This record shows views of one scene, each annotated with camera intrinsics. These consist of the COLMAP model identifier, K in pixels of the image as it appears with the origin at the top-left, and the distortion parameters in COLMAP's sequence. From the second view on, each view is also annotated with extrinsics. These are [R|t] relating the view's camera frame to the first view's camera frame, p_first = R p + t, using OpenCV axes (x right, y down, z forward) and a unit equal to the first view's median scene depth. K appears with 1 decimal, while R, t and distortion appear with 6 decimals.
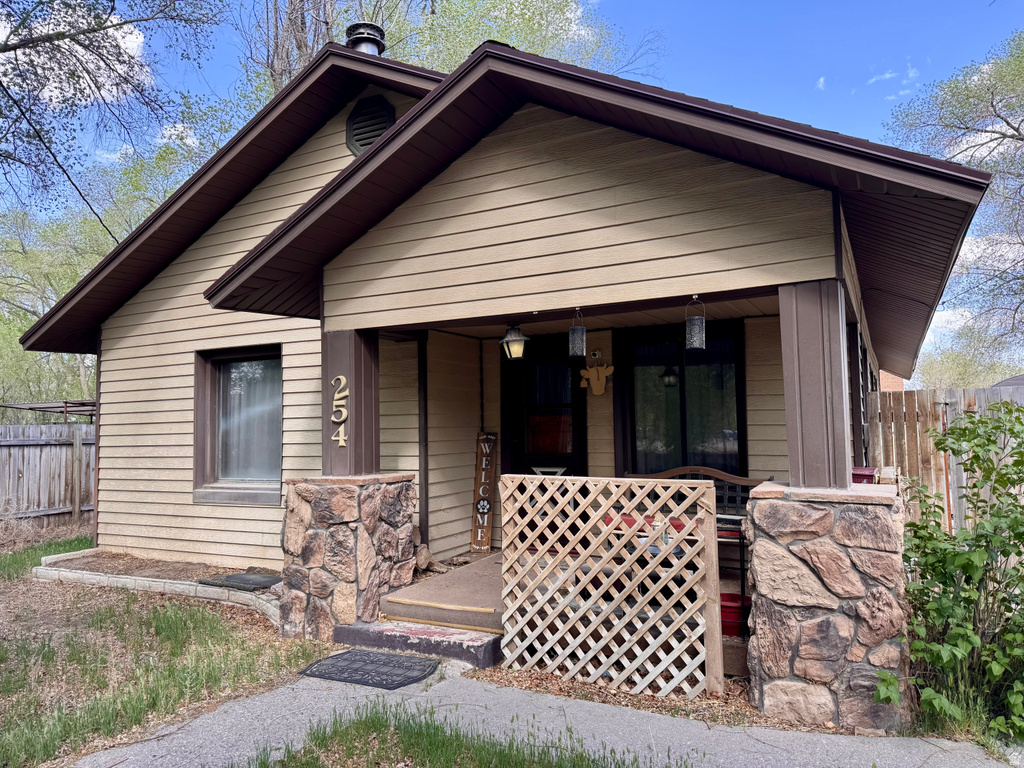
lens RADIAL K [[706.5, 0, 512.0], [0, 706.5, 384.0], [0, 0, 1]] dist [0.084713, 0.000003]
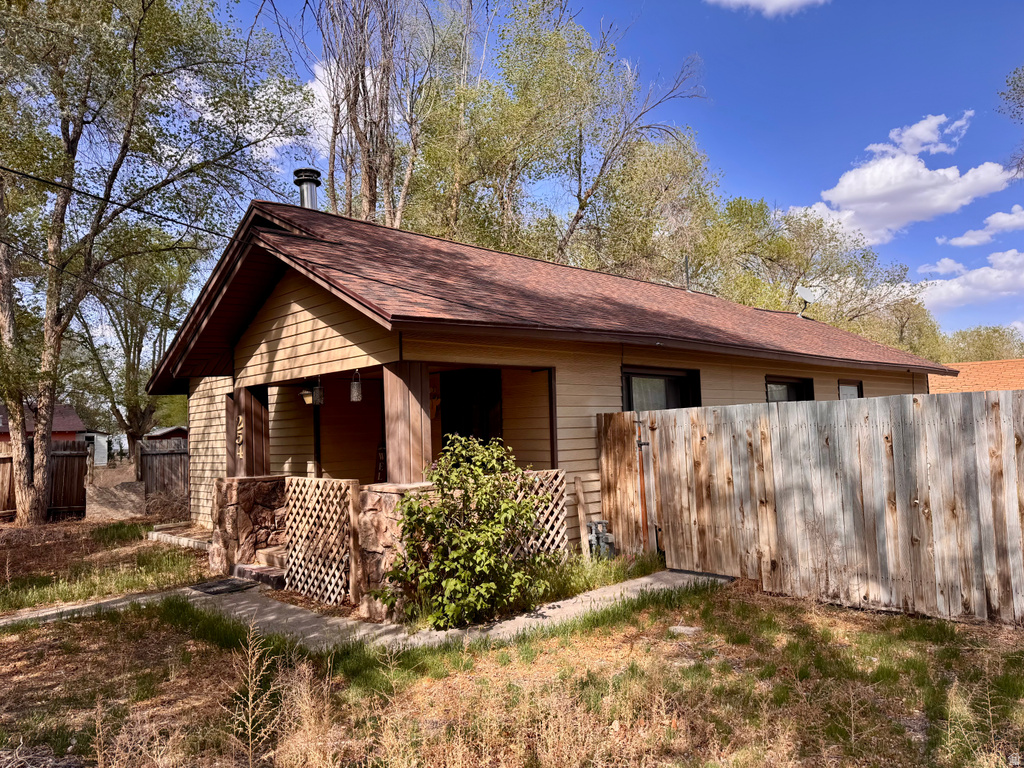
lens RADIAL K [[729.0, 0, 512.0], [0, 729.0, 384.0], [0, 0, 1]] dist [-0.001821, -0.001384]
pose [[0.954473, -0.037909, -0.295880, 0.865258], [0.038563, 0.999250, -0.003627, -0.052977], [0.295795, -0.007948, 0.955218, -0.412681]]
